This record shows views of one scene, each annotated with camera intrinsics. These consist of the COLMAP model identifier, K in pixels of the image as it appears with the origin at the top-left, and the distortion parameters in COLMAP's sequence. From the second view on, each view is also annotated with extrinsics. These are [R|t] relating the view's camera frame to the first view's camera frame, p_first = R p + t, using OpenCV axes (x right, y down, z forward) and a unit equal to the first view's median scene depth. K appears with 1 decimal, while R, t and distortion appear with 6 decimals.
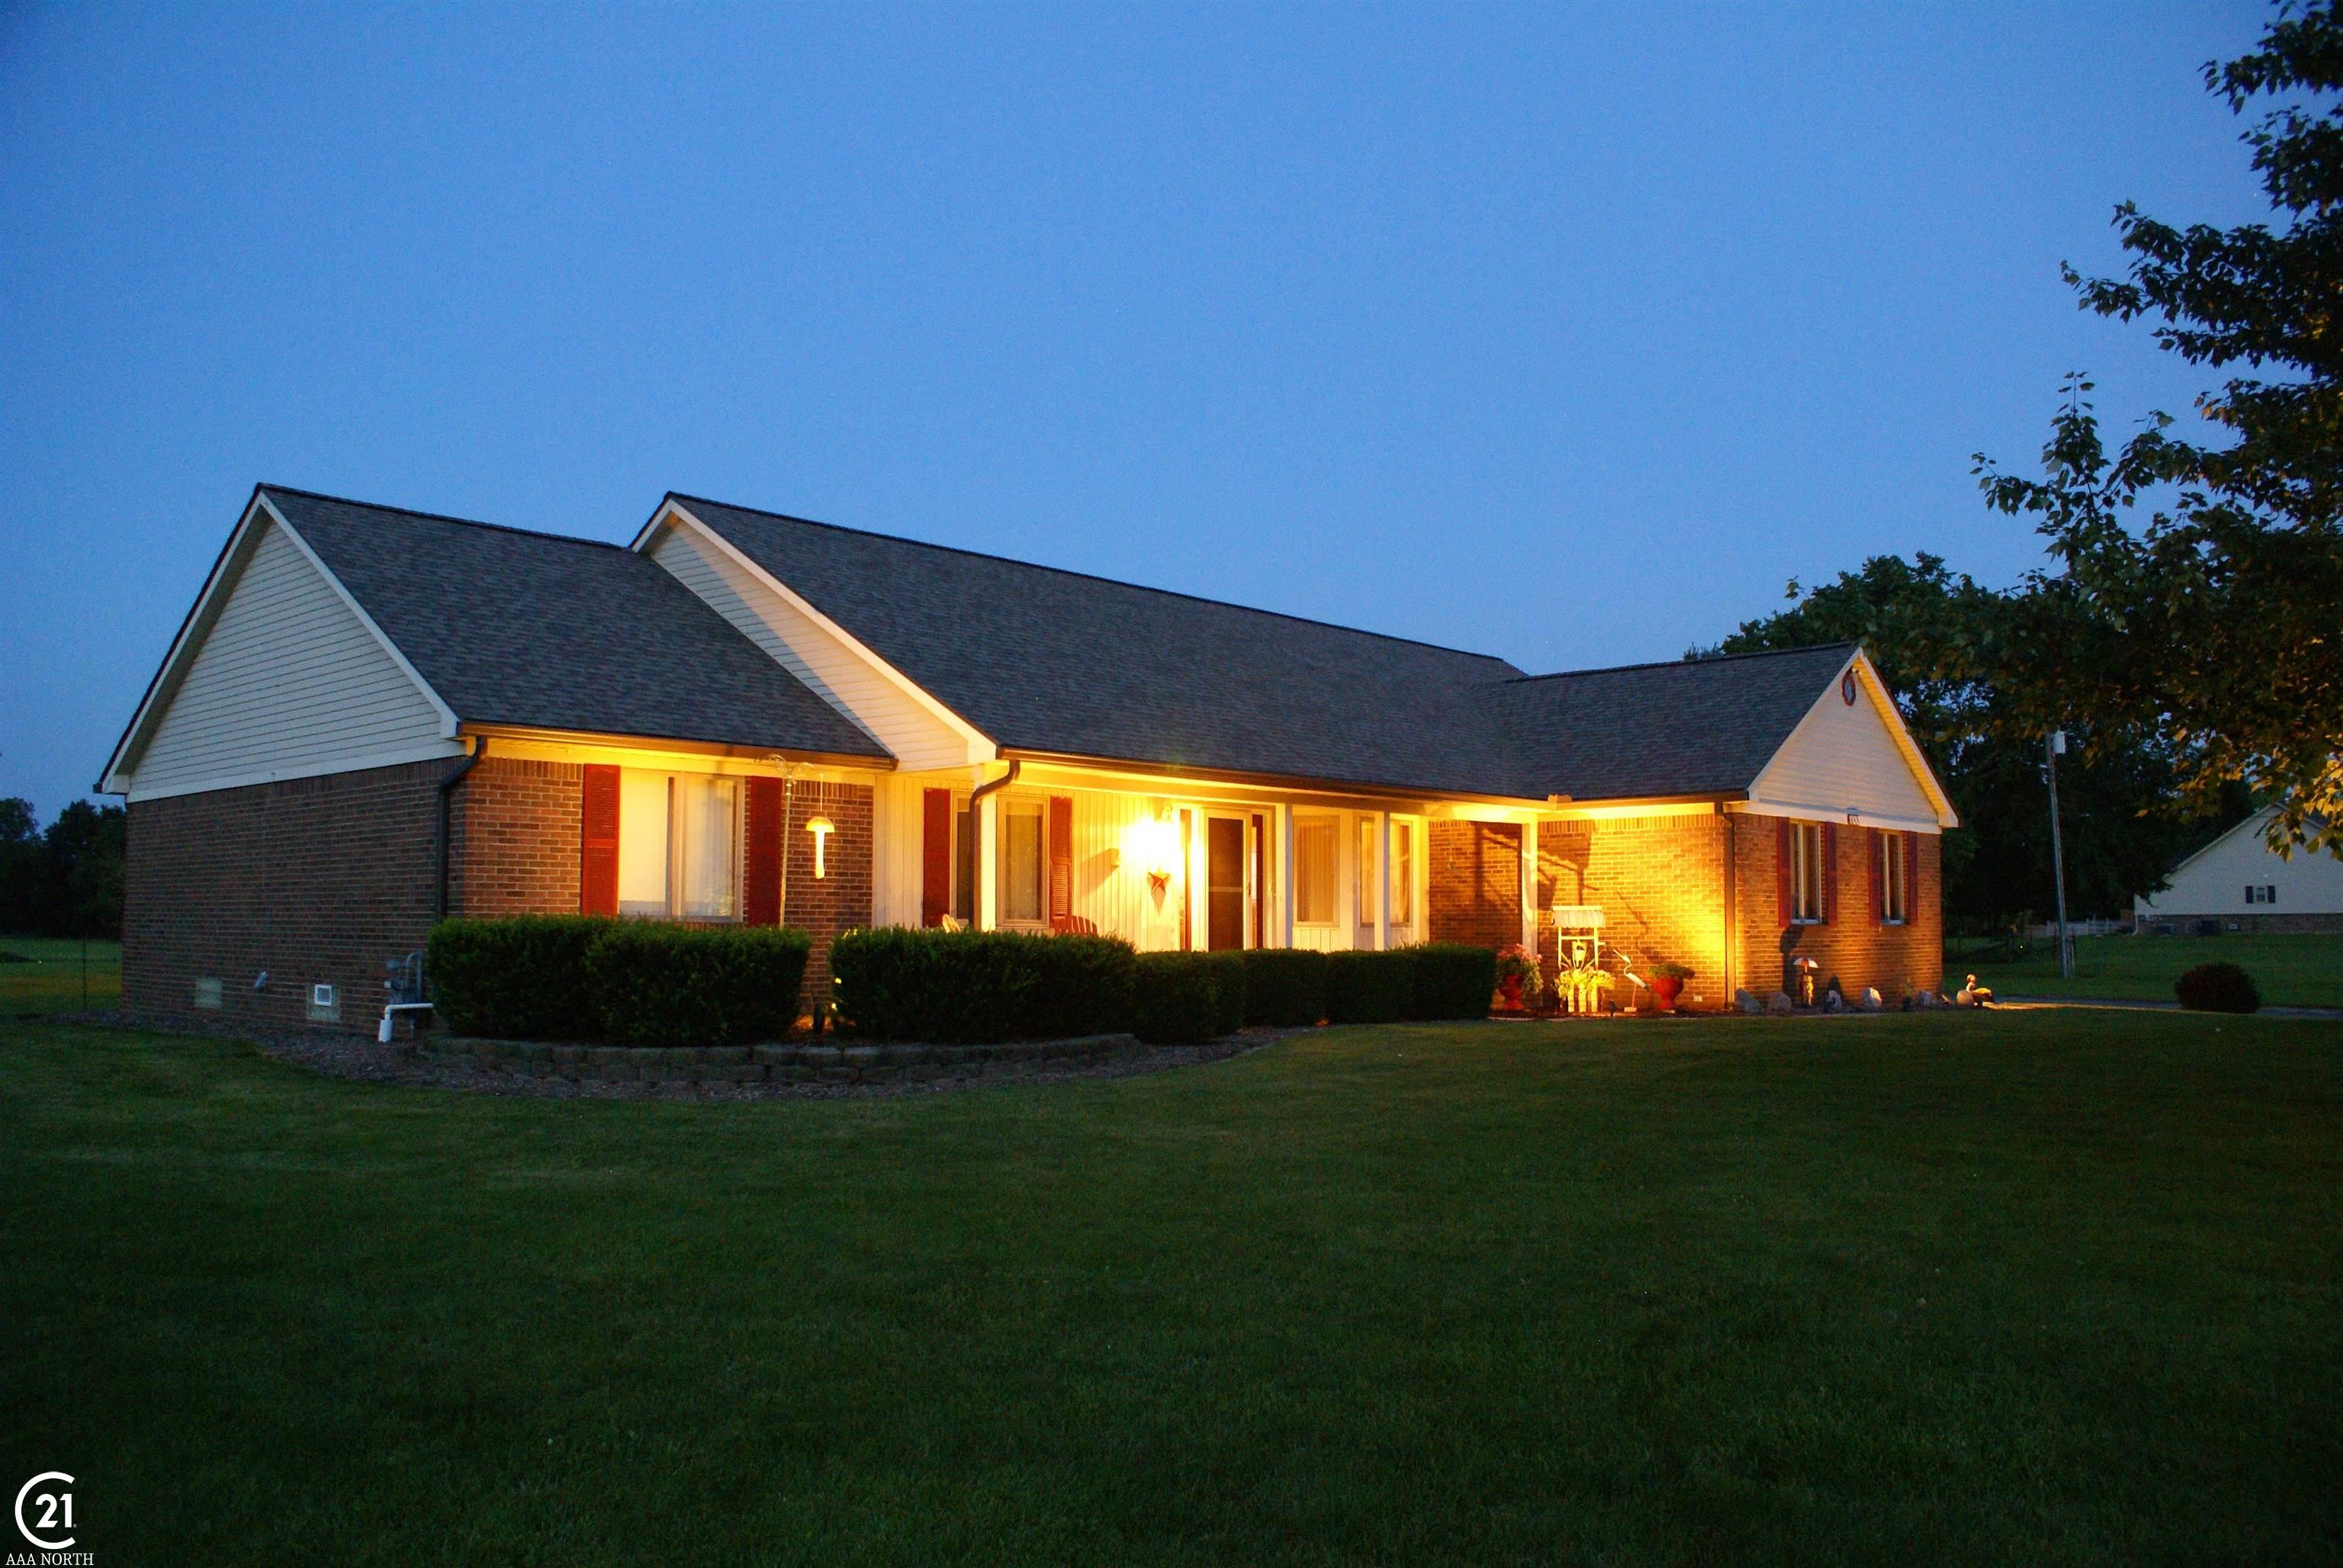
lens RADIAL K [[1903.2, 0, 1177.2], [0, 1903.2, 789.6], [0, 0, 1]] dist [-0.103892, -0.001141]
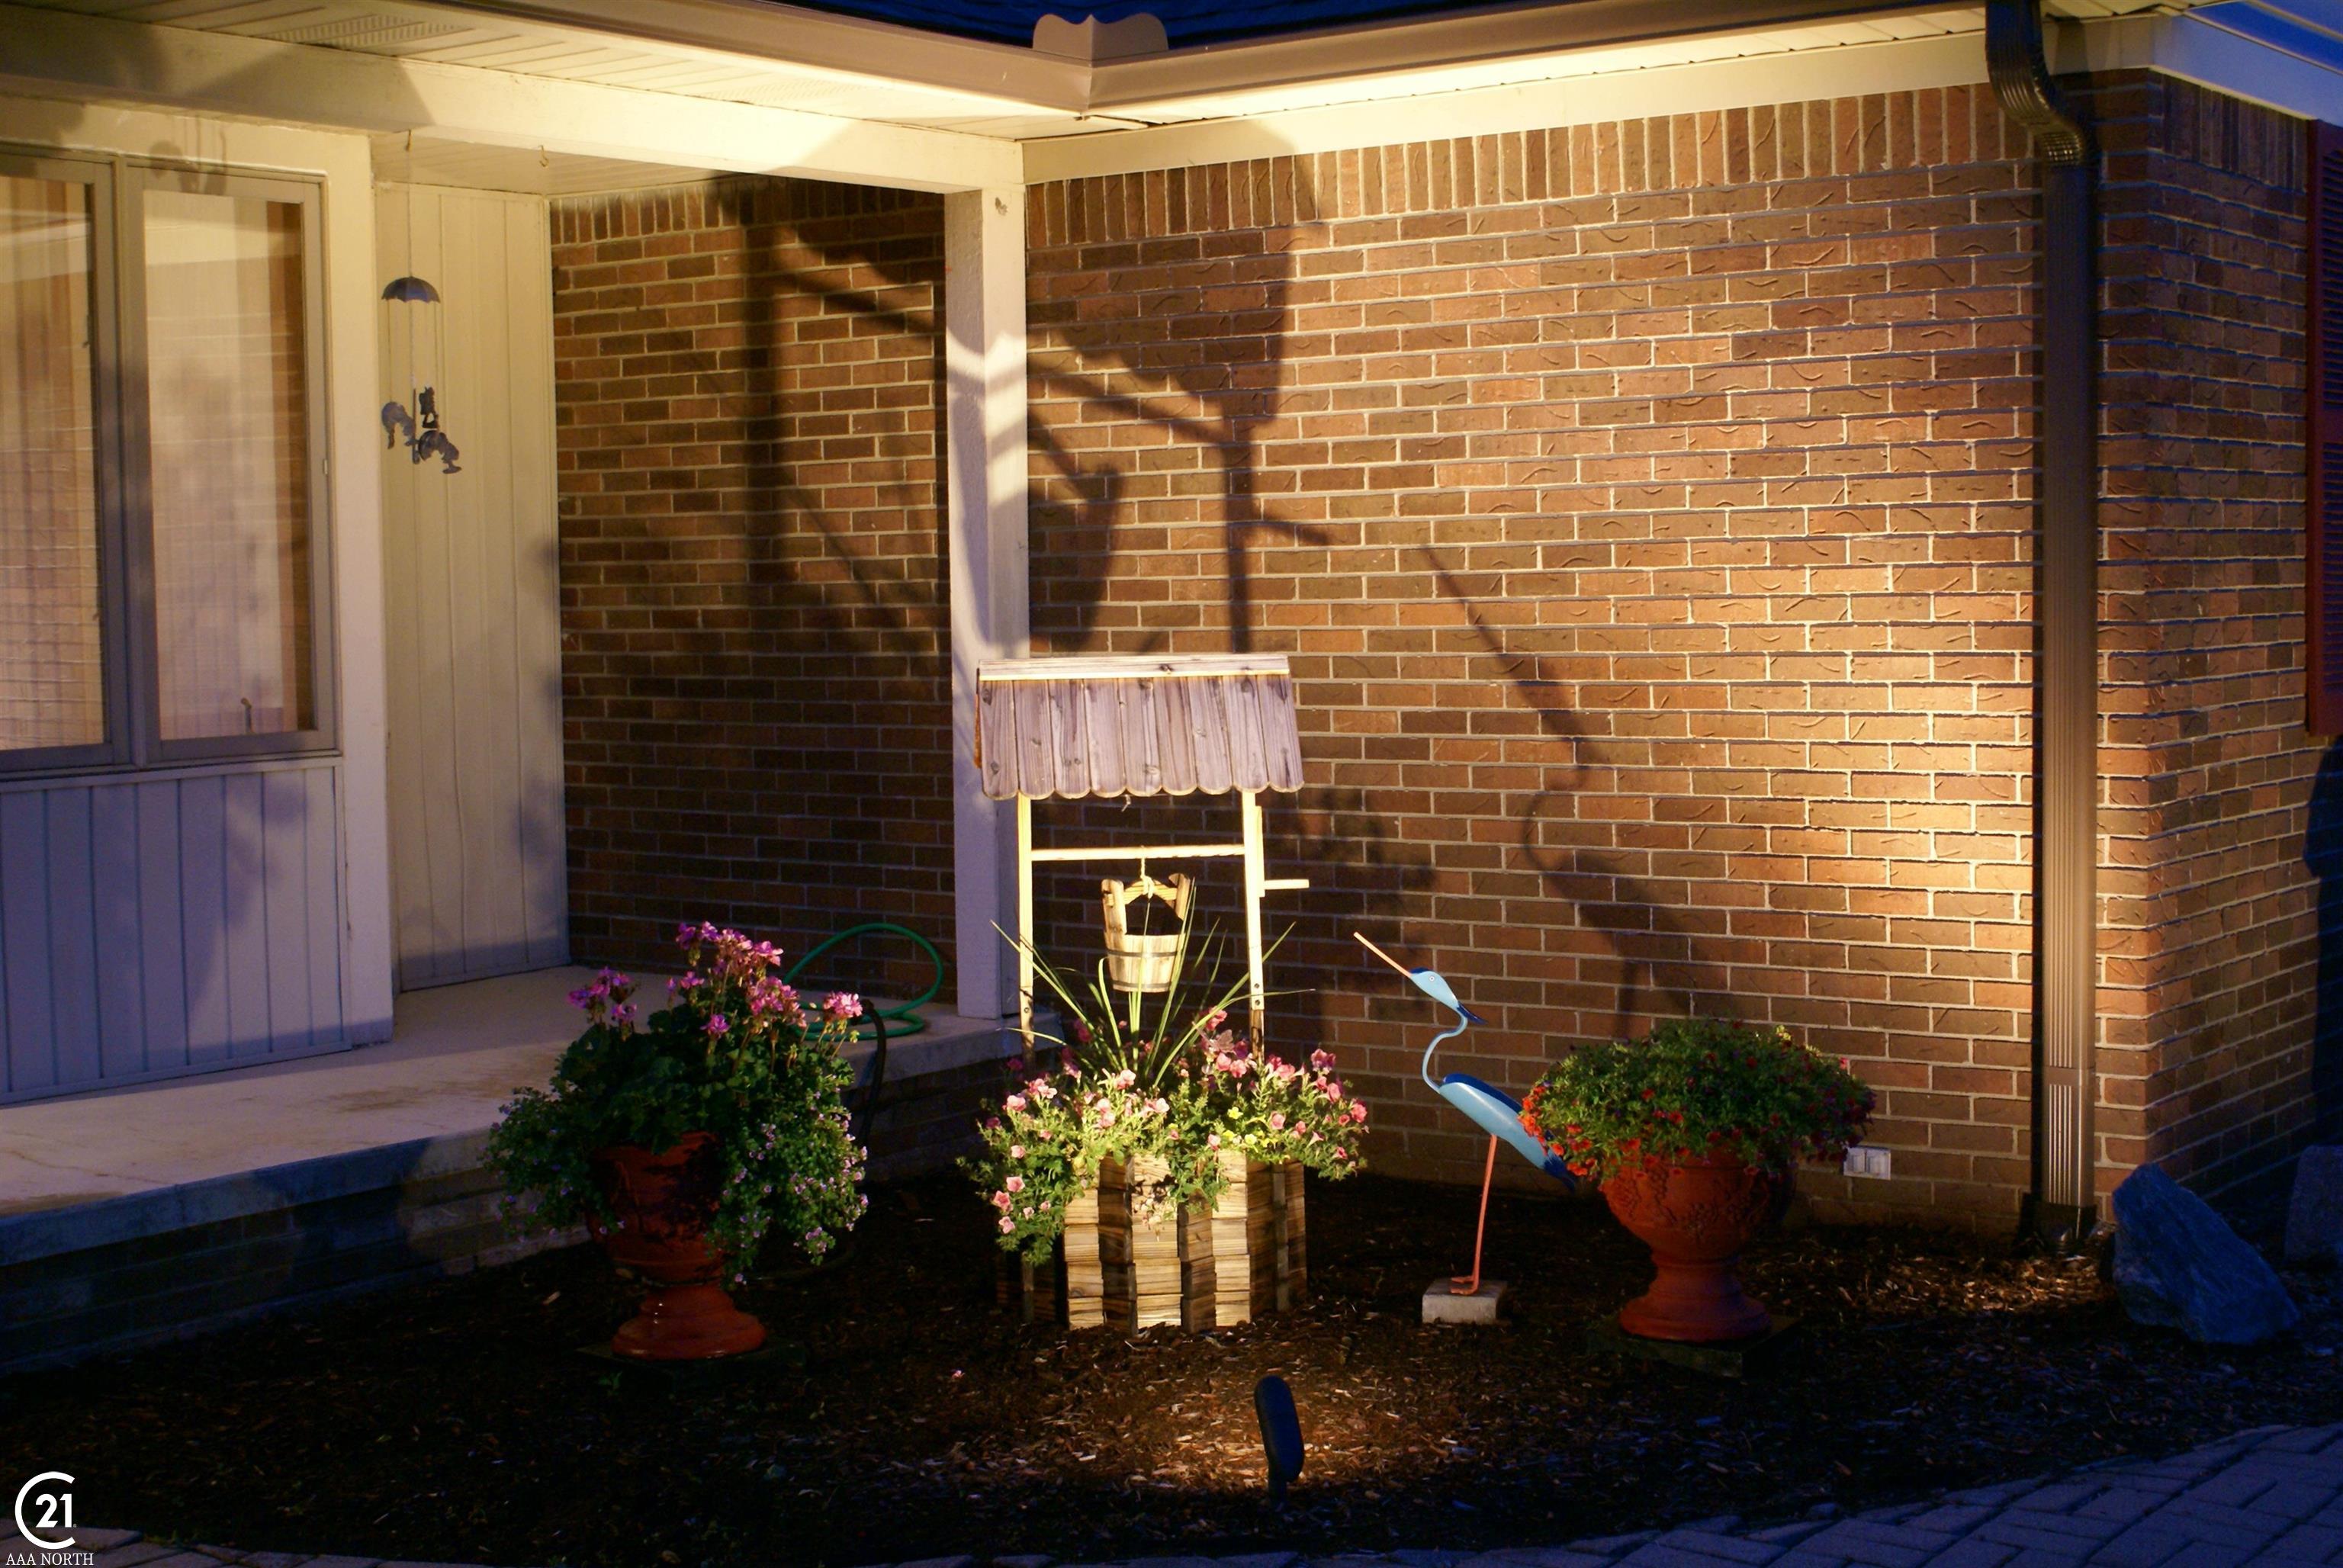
lens RADIAL K [[3443.6, 0, 1170.1], [0, 3443.6, 778.3], [0, 0, 1]] dist [-0.047775, 0.000000]
pose [[0.994672, -0.021294, 0.100863, 0.174261], [0.007800, 0.991174, 0.132337, 0.031739], [-0.102791, -0.130845, 0.986060, 0.672556]]
